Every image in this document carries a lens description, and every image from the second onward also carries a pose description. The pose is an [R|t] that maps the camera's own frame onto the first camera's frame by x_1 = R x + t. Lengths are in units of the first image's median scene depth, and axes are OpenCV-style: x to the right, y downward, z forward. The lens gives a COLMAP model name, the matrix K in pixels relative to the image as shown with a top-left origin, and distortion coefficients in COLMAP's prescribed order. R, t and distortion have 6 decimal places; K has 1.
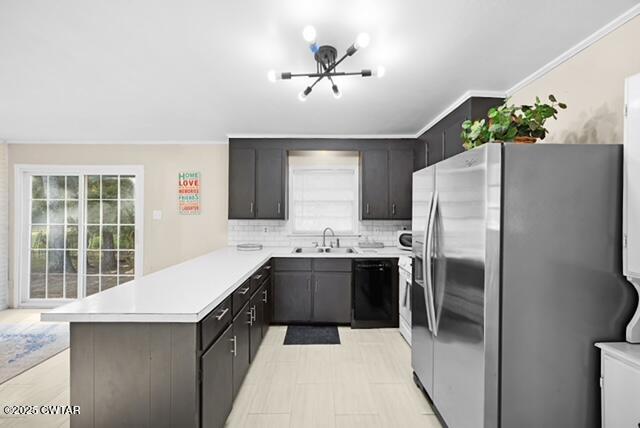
lens RADIAL K [[249.0, 0, 325.2], [0, 249.0, 216.6], [0, 0, 1]] dist [0.000241, -0.000087]
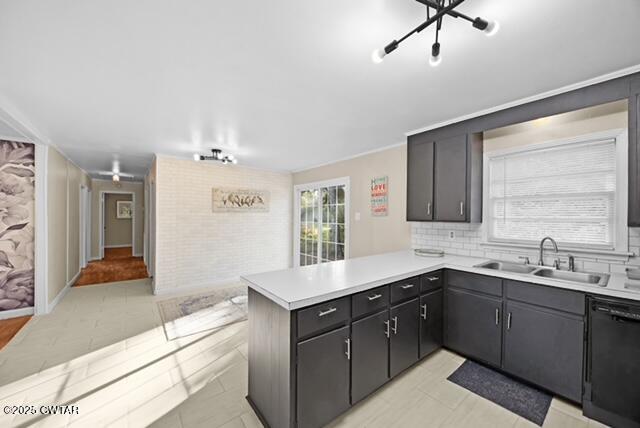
lens RADIAL K [[249.0, 0, 325.2], [0, 249.0, 216.6], [0, 0, 1]] dist [0.000241, -0.000087]
pose [[0.613468, 0.003578, -0.789712, 0.168577], [-0.011066, 0.999930, -0.004067, 0.000993], [0.789642, 0.011234, 0.613465, 0.151351]]
